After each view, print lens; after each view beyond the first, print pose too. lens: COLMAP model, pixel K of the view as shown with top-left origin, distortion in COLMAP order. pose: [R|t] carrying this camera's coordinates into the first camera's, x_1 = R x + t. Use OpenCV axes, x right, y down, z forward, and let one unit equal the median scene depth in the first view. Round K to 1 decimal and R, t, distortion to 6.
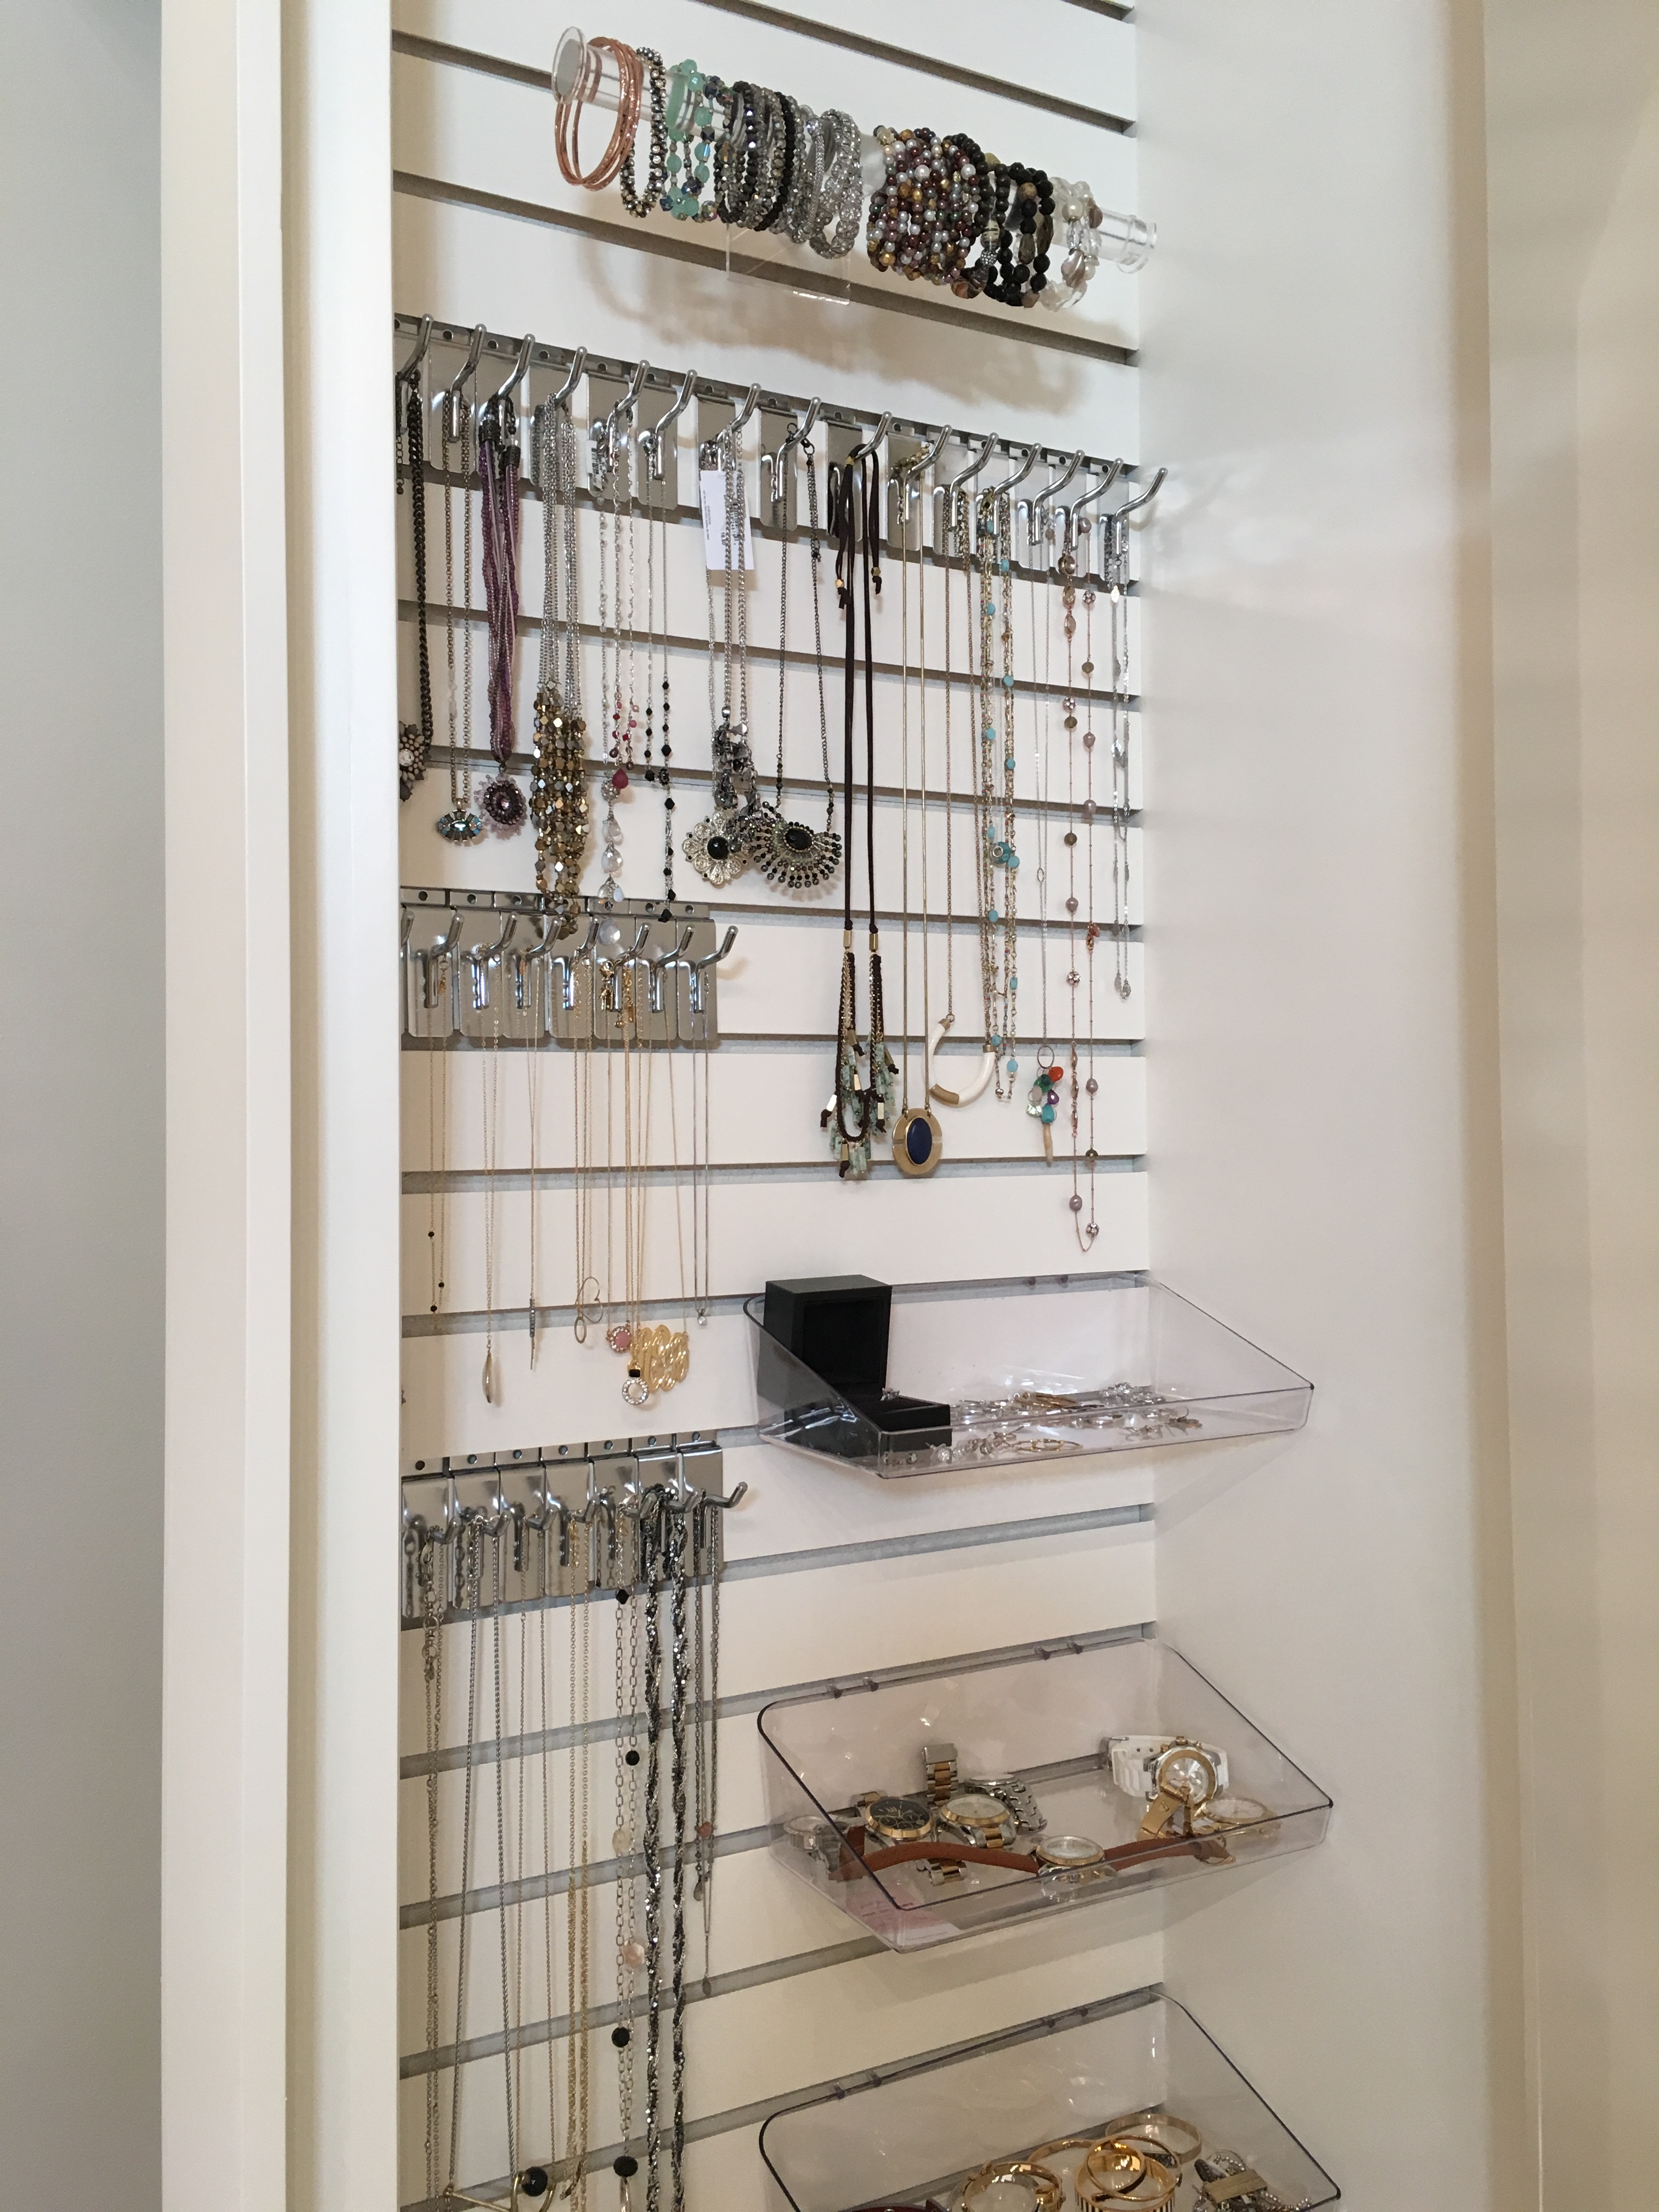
lens RADIAL K [[1945.6, 0, 835.3], [0, 1945.6, 1067.4], [0, 0, 1]] dist [0.079604, -0.107887]
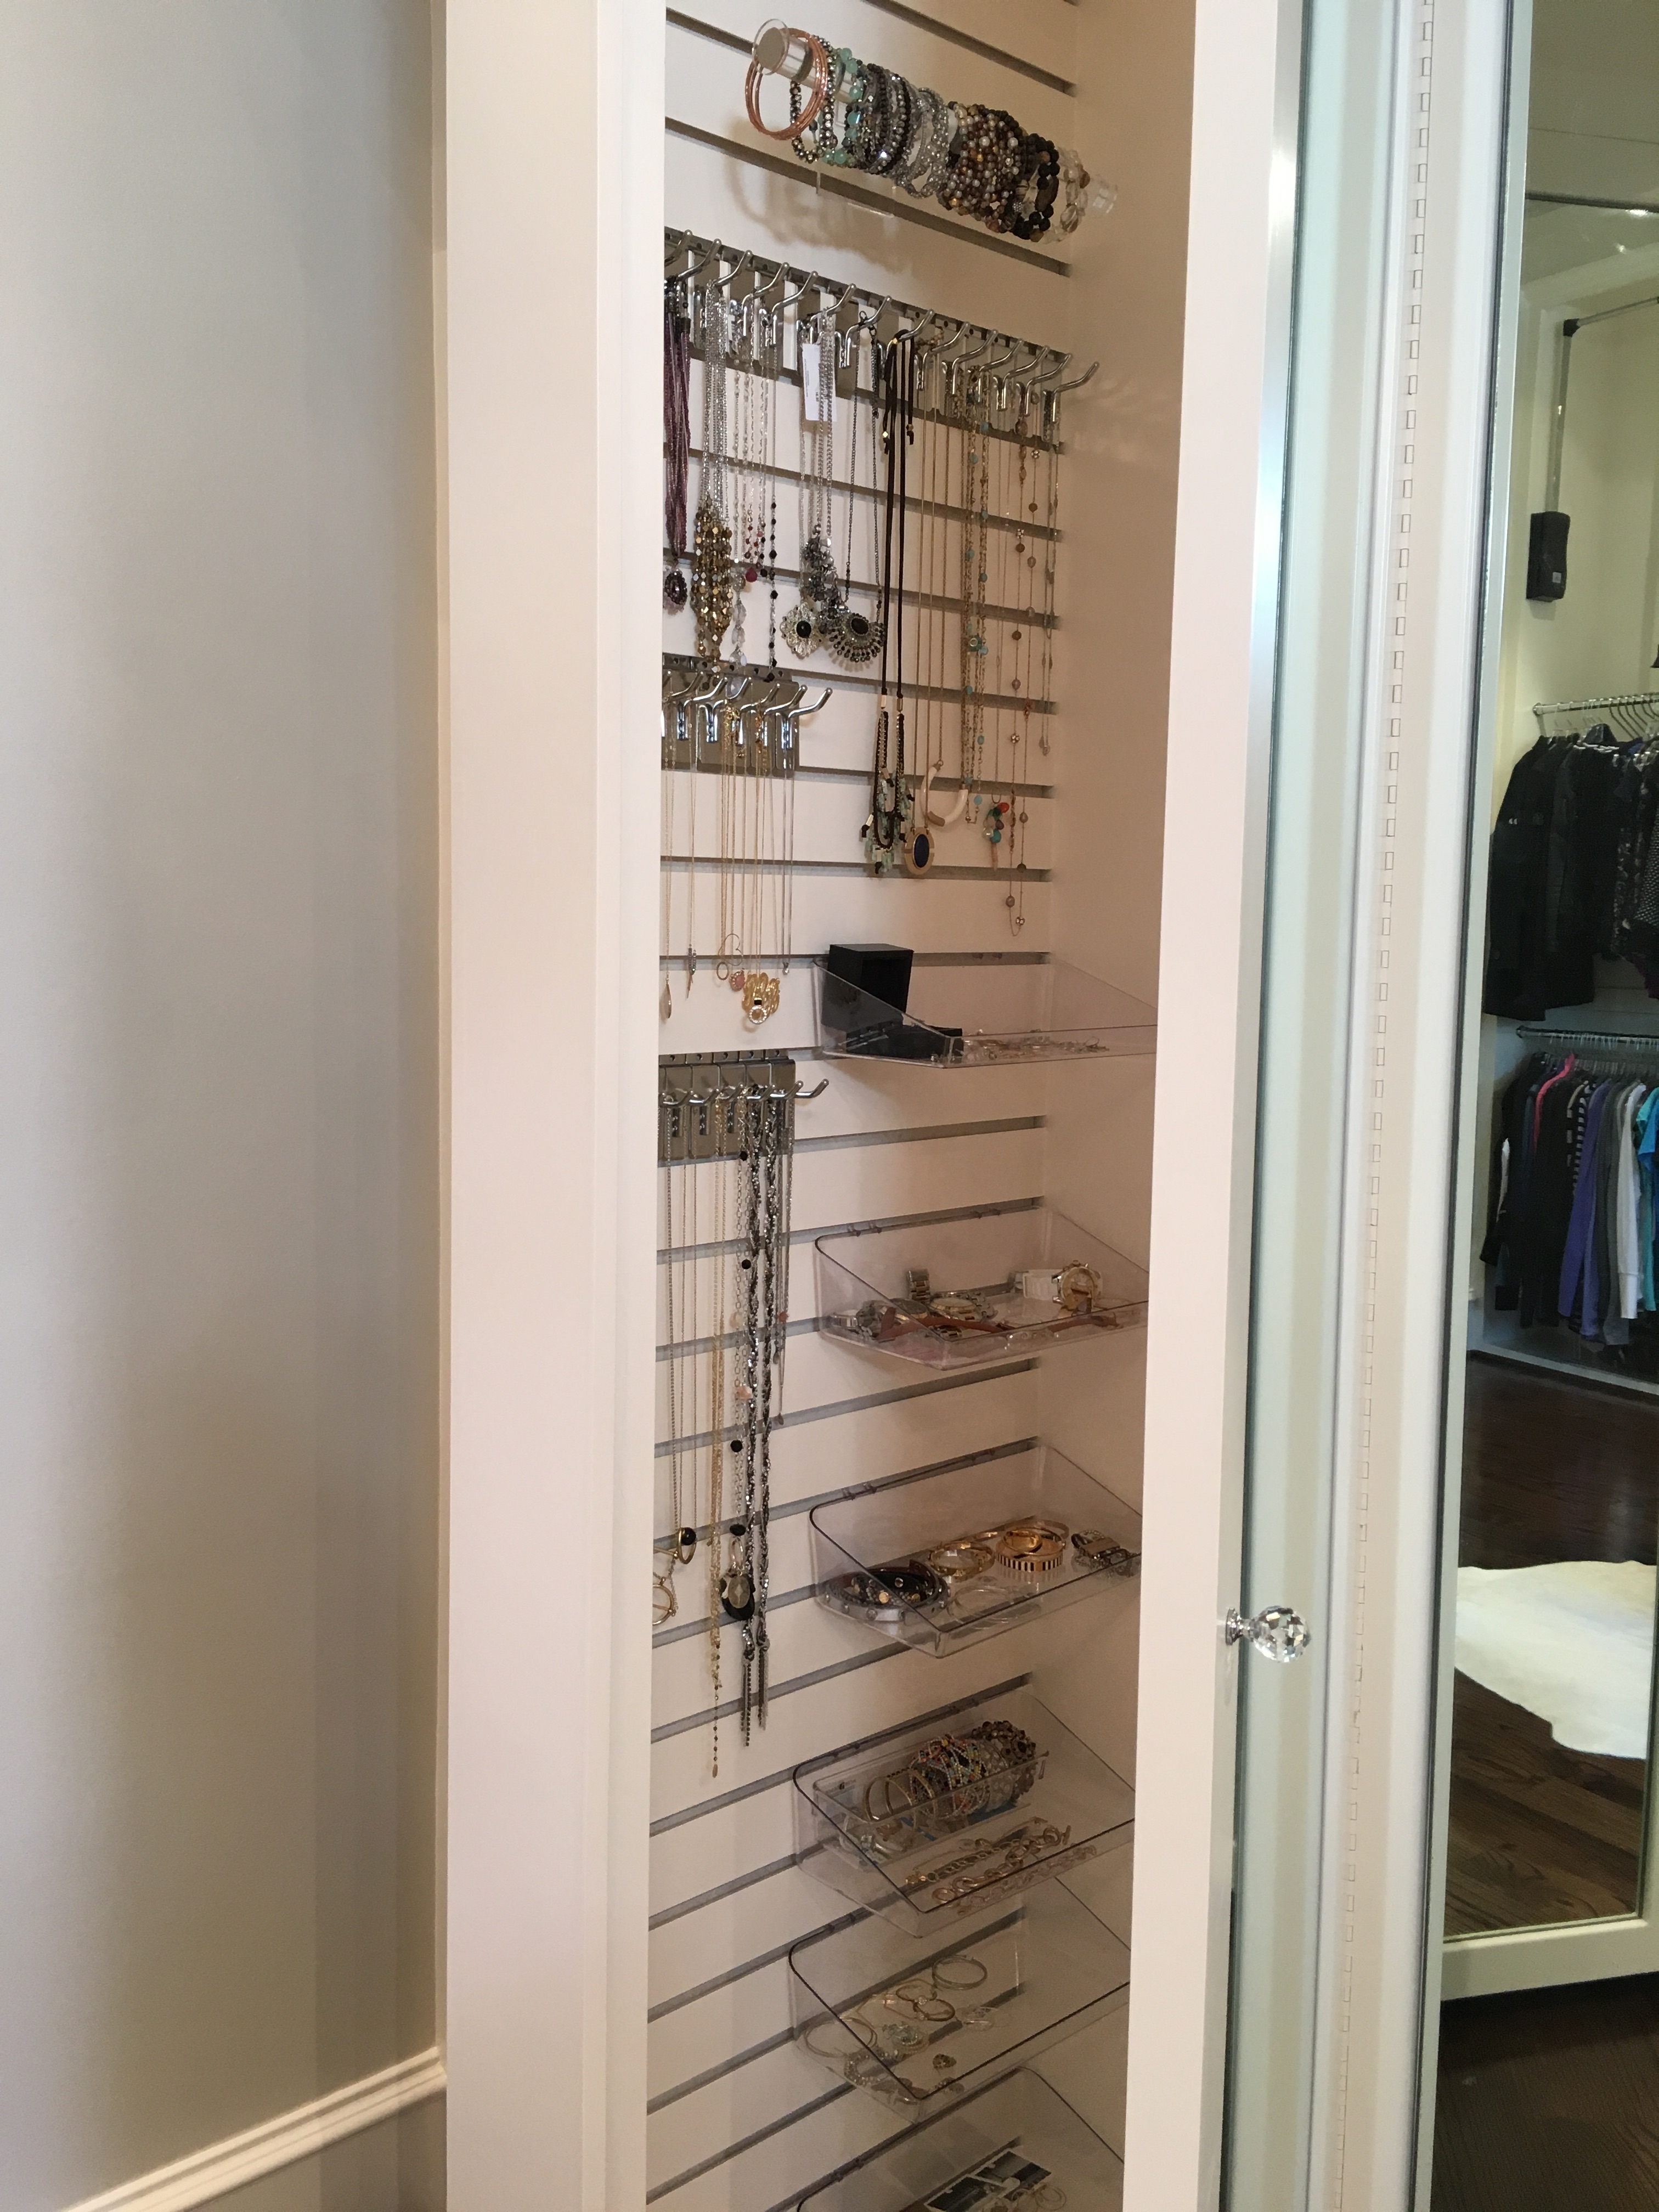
lens RADIAL K [[1945.6, 0, 835.3], [0, 1945.6, 1067.4], [0, 0, 1]] dist [0.079604, -0.107887]
pose [[0.973504, 0.010858, 0.228414, -0.350353], [-0.037478, 0.992941, 0.112530, 0.038458], [-0.225580, -0.118109, 0.967039, -0.375464]]
